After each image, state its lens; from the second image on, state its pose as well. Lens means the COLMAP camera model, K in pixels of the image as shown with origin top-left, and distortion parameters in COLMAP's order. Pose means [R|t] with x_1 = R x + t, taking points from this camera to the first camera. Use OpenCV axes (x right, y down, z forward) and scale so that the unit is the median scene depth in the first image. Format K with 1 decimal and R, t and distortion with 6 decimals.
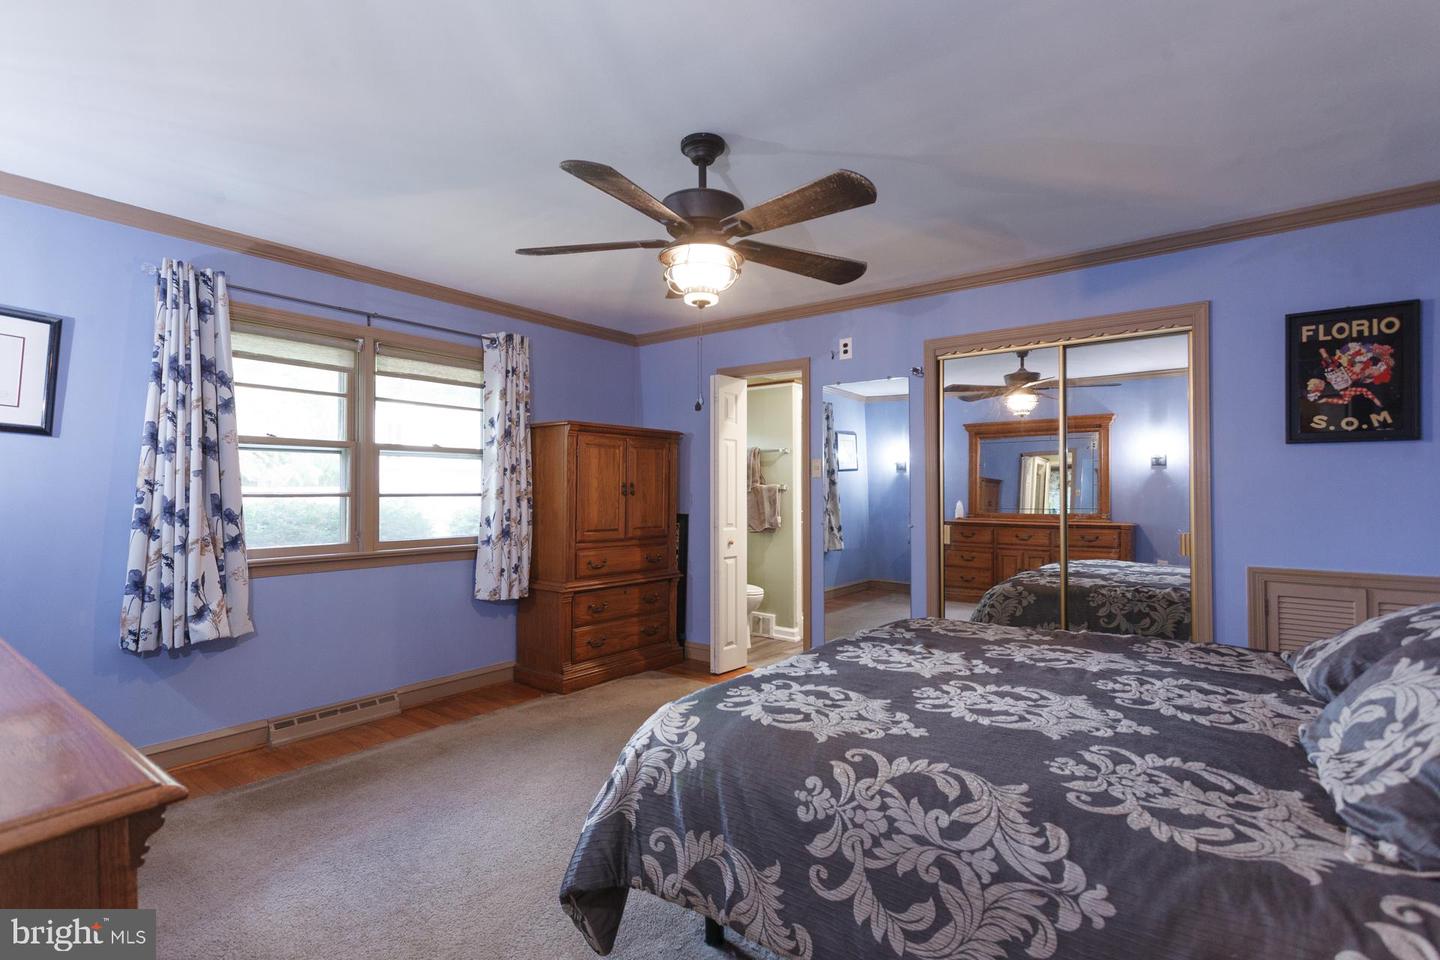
lens RADIAL K [[688.5, 0, 719.3], [0, 688.5, 480.8], [0, 0, 1]] dist [0.003869, 0.000109]
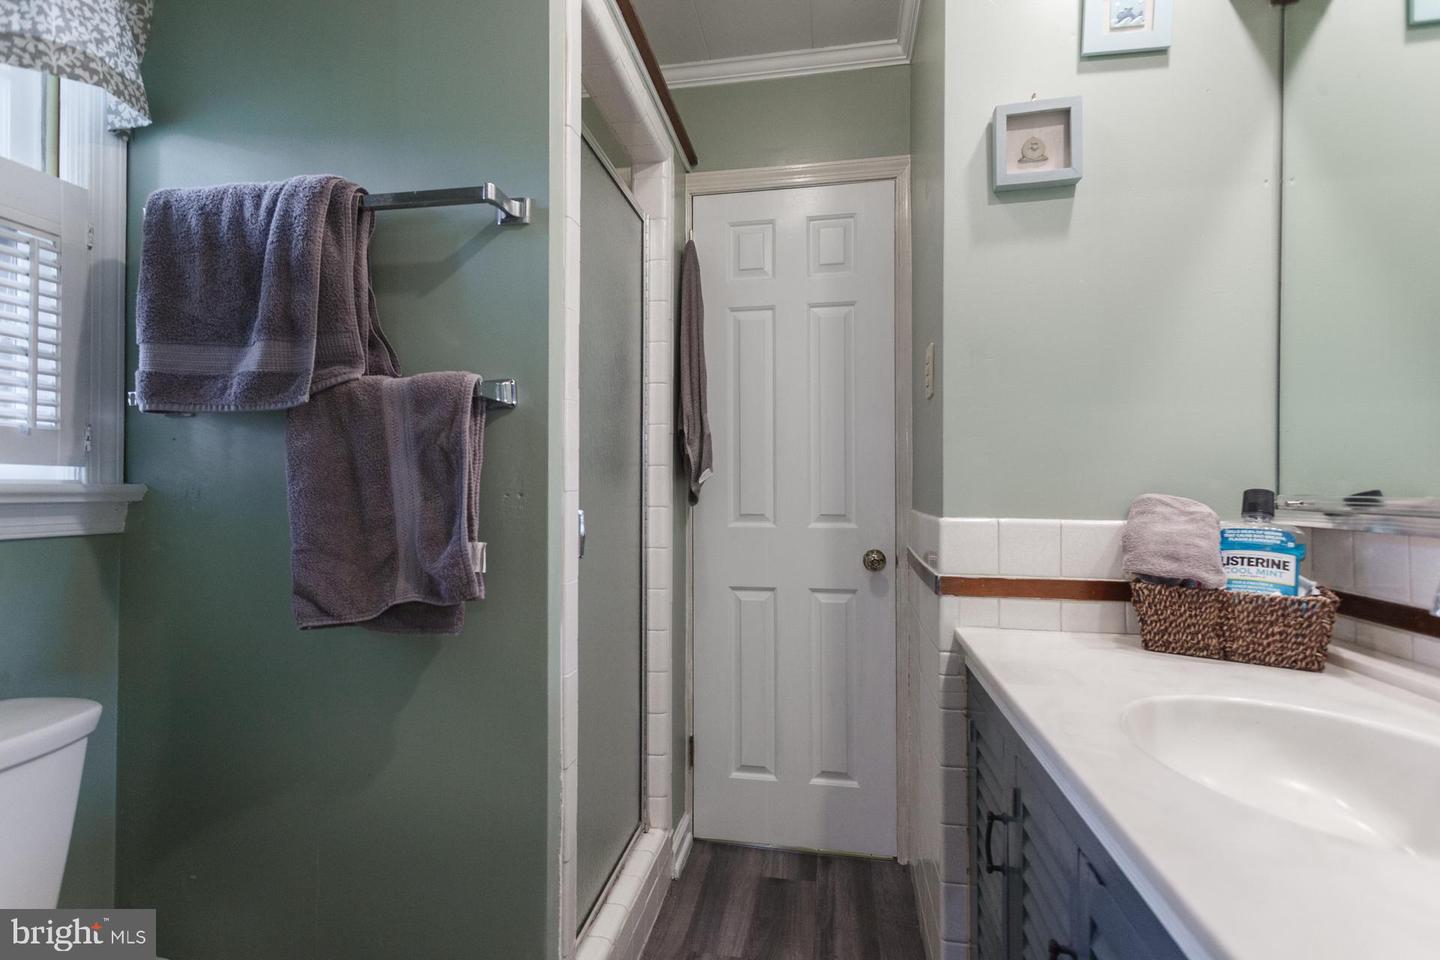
lens RADIAL K [[688.5, 0, 718.8], [0, 688.5, 482.1], [0, 0, 1]] dist [0.003869, 0.000109]
pose [[0.885210, 0.006067, 0.465151, 0.058393], [-0.010066, 0.999931, 0.006114, 0.034035], [-0.465082, -0.010094, 0.885210, 0.811449]]
